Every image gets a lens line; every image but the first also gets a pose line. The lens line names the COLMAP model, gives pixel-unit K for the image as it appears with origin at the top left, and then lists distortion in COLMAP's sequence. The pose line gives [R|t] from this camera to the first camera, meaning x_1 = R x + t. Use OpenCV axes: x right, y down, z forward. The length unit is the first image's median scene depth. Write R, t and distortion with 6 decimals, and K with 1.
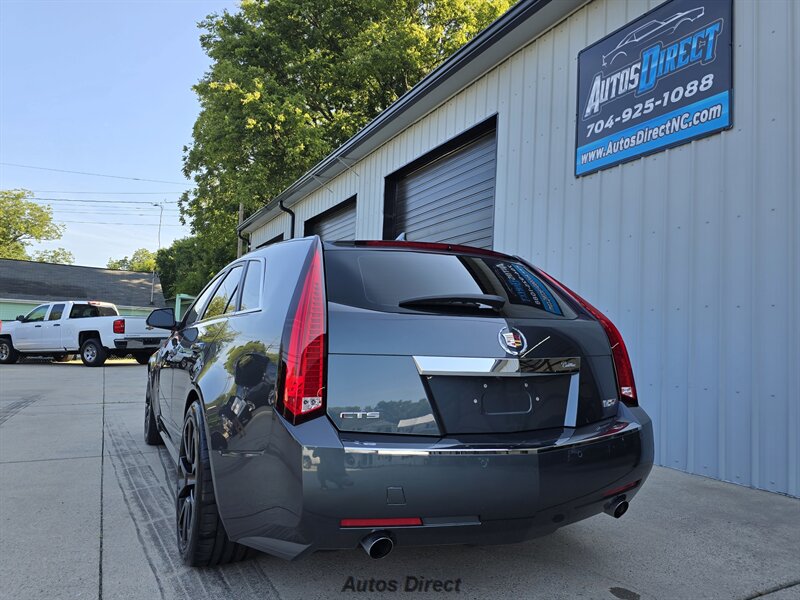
lens RADIAL K [[570.1, 0, 397.5], [0, 570.1, 302.8], [0, 0, 1]] dist [0.070085, -0.071161]
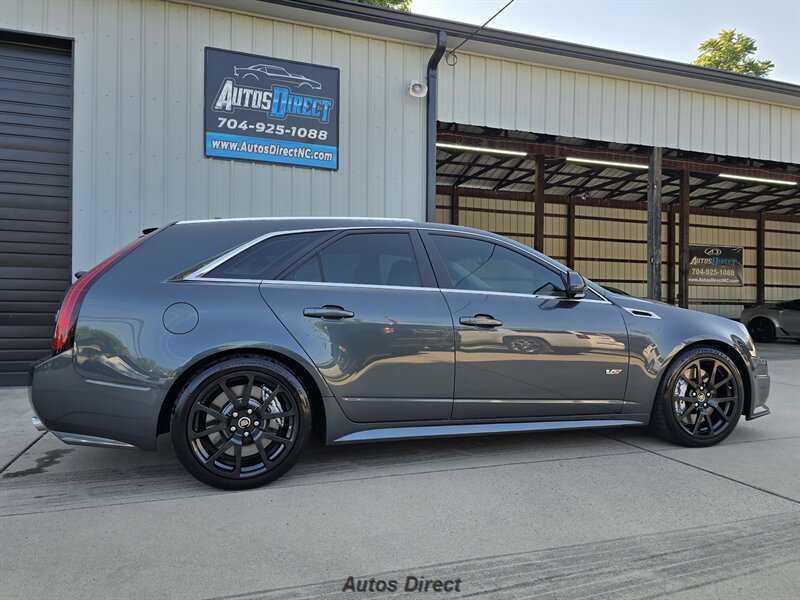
lens RADIAL K [[567.7, 0, 401.4], [0, 567.7, 307.6], [0, 0, 1]] dist [0.063779, -0.058247]
pose [[0.132708, -0.034000, 0.990572, -0.853025], [-0.072497, 0.996401, 0.043912, 0.008898], [-0.988500, -0.077641, 0.129766, 0.453147]]
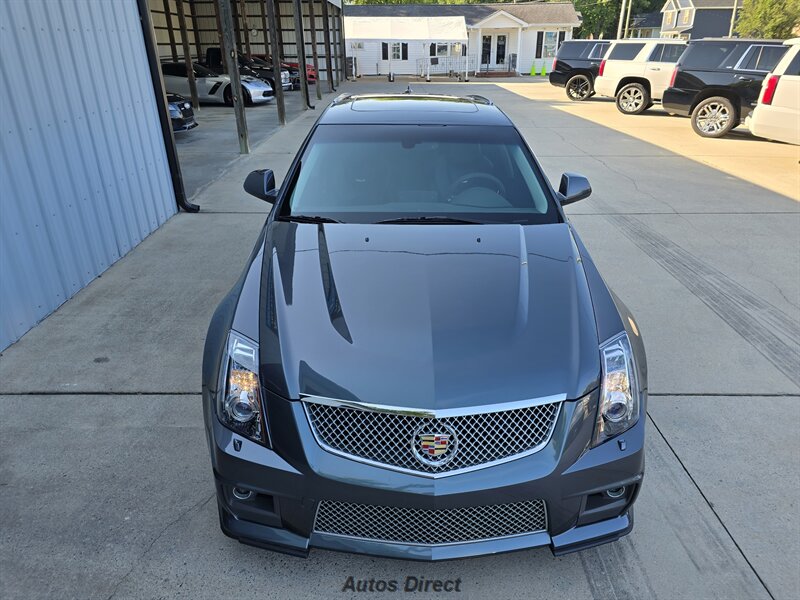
lens RADIAL K [[570.1, 0, 404.6], [0, 570.1, 305.0], [0, 0, 1]] dist [0.070085, -0.071161]
pose [[-0.900583, -0.206665, 0.382414, -0.438027], [-0.054352, 0.926383, 0.372639, -0.084684], [-0.431274, 0.314807, -0.845518, 1.487355]]
